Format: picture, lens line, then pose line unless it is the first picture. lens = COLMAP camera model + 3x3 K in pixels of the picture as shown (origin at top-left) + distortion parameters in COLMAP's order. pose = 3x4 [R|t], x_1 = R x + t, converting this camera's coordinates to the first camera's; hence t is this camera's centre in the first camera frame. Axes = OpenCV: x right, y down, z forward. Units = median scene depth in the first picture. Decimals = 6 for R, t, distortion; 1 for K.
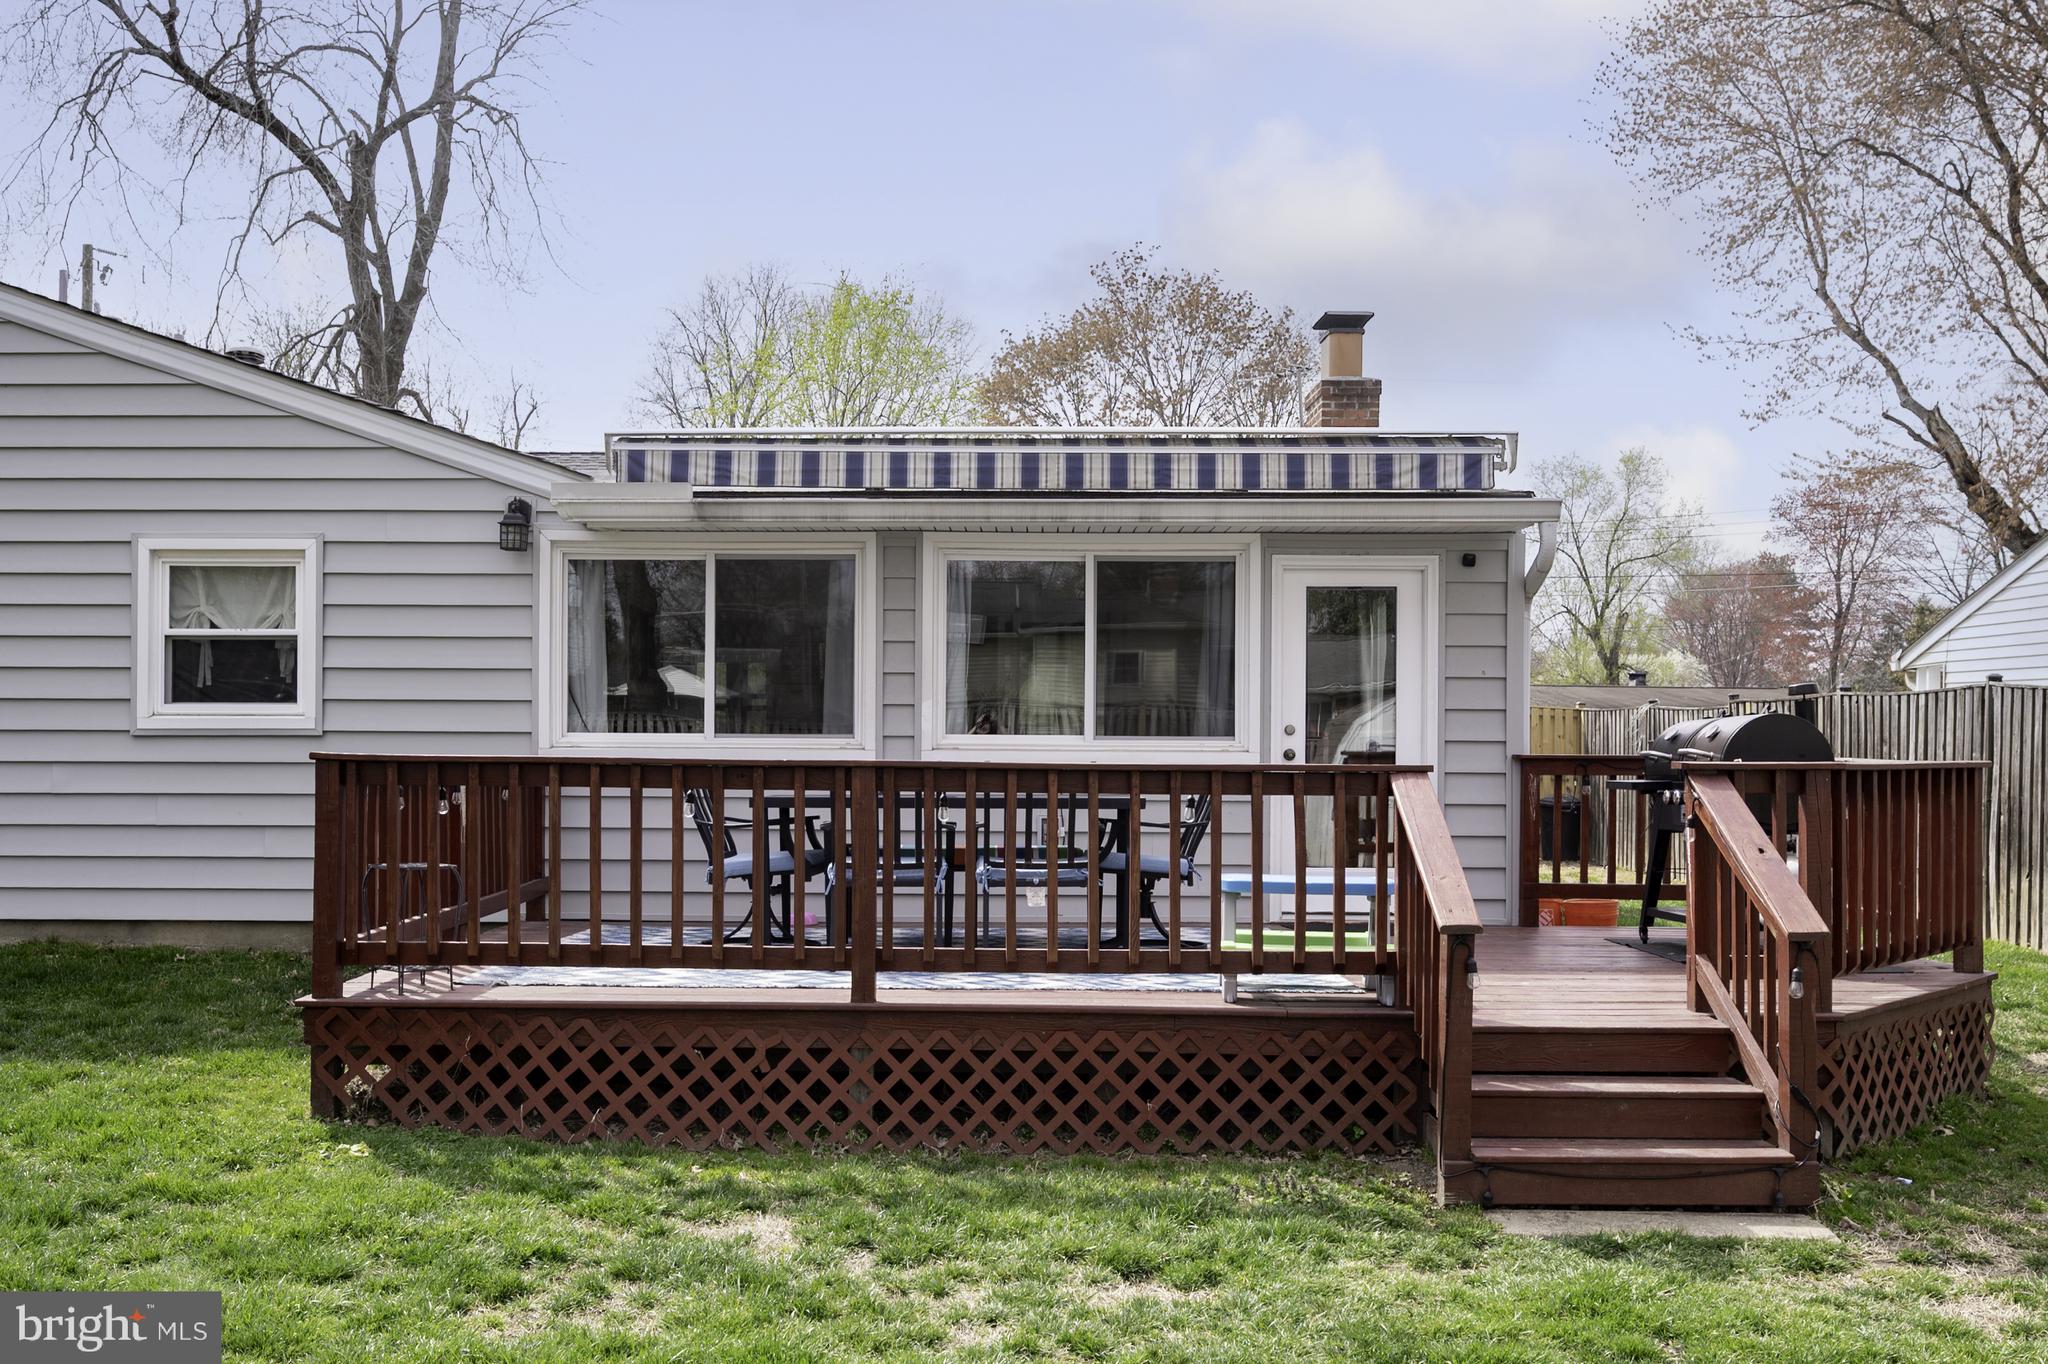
lens RADIAL K [[1895.3, 0, 1022.6], [0, 1895.3, 691.8], [0, 0, 1]] dist [-0.003282, 0.000000]
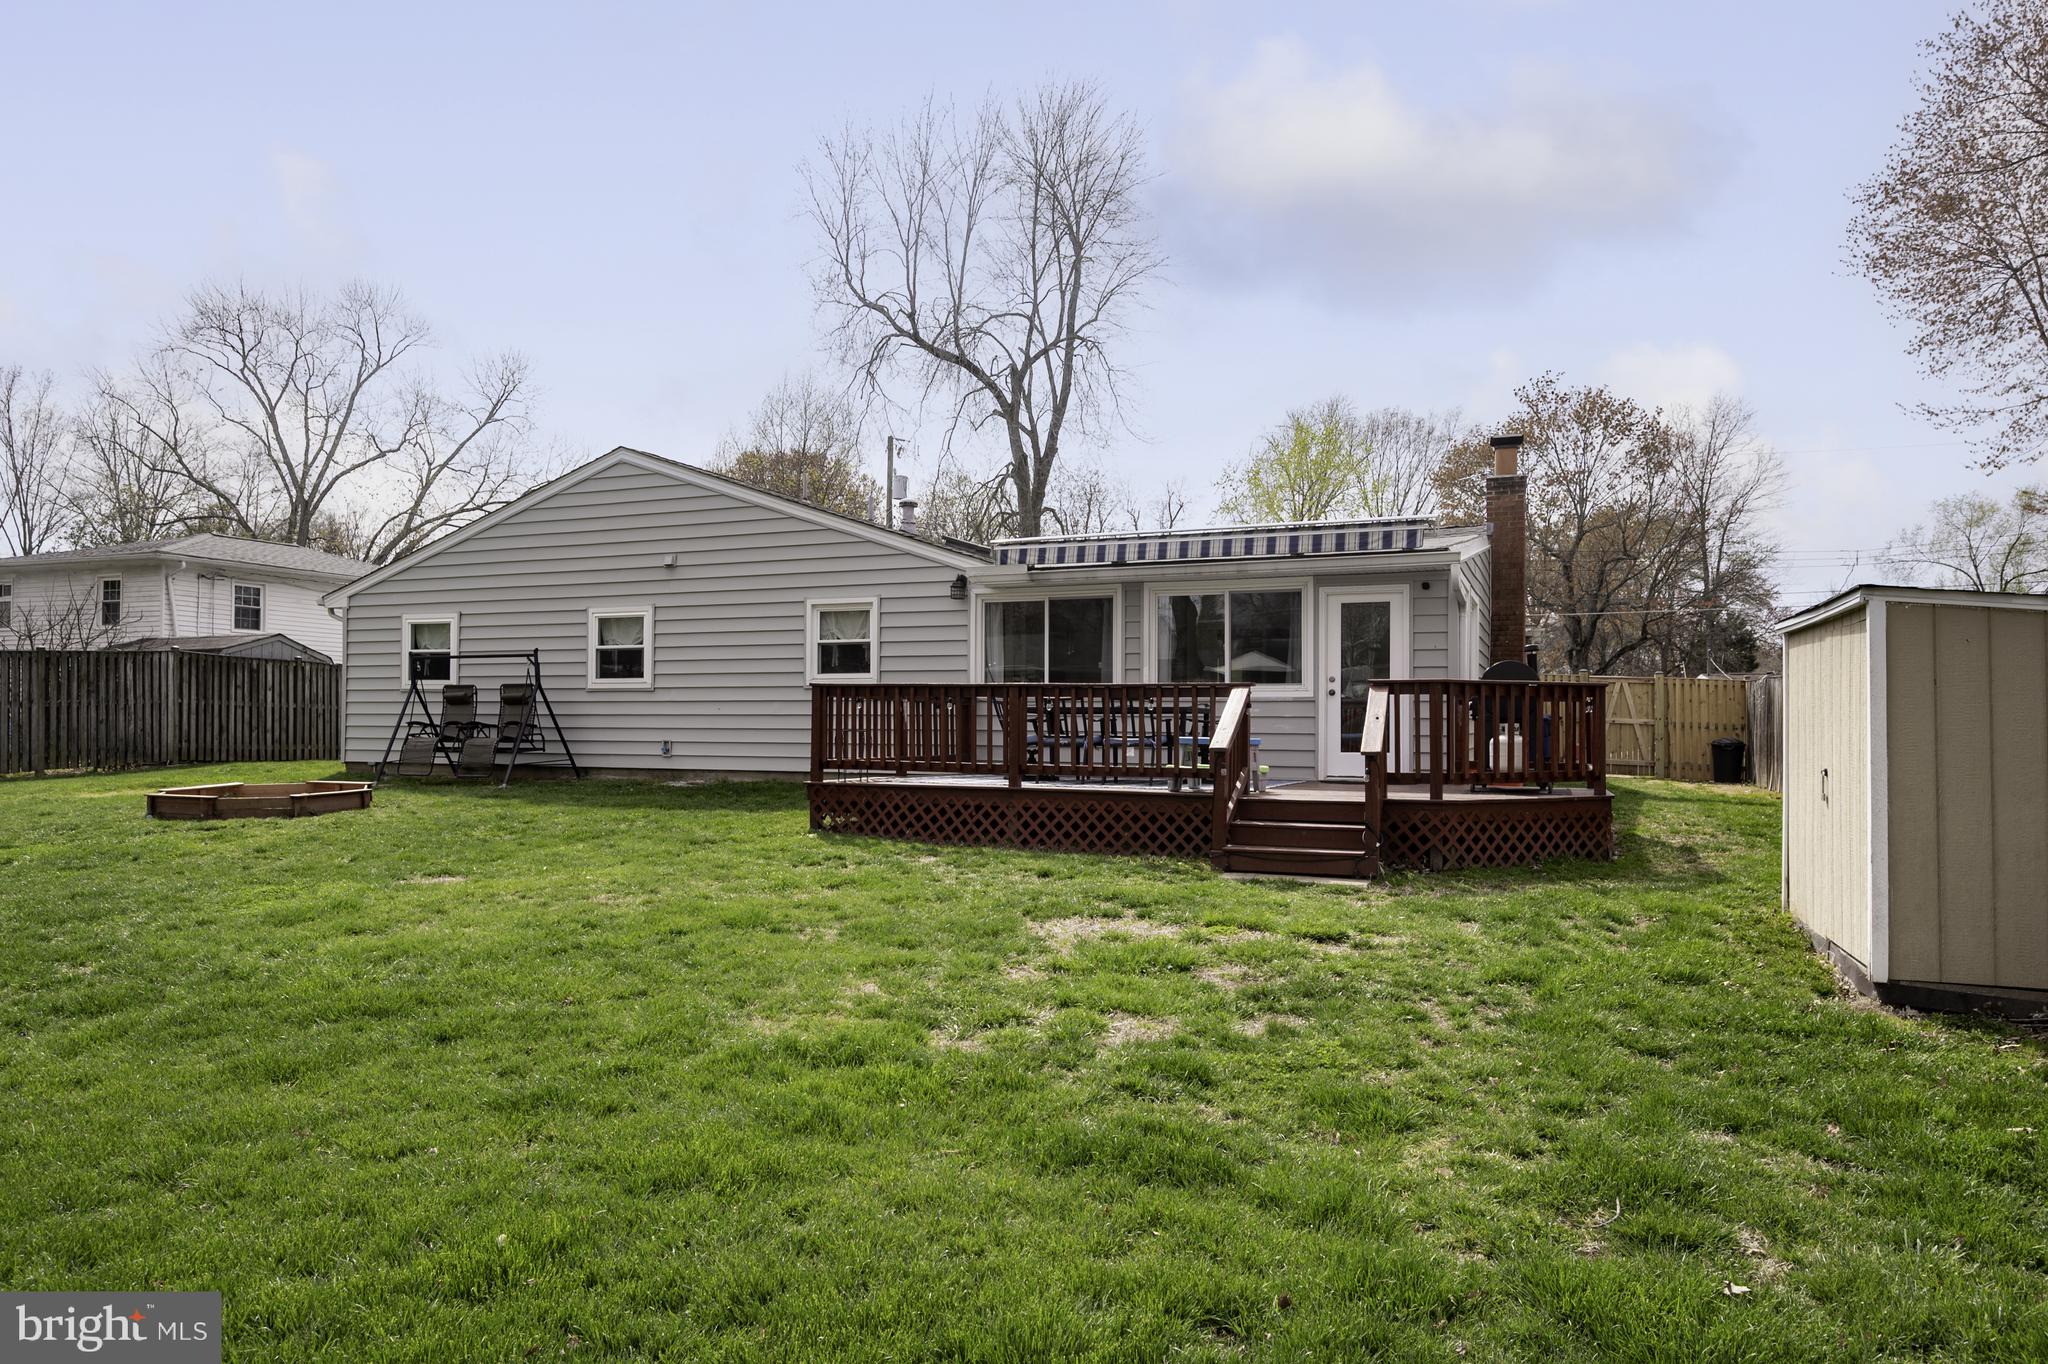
lens RADIAL K [[1243.0, 0, 1024.5], [0, 1243.0, 677.5], [0, 0, 1]] dist [-0.003559, 0.000488]
pose [[0.930149, -0.012640, -0.366966, 0.310413], [0.009620, 0.999903, -0.010058, 0.027721], [0.367058, 0.005826, 0.930180, -0.266374]]
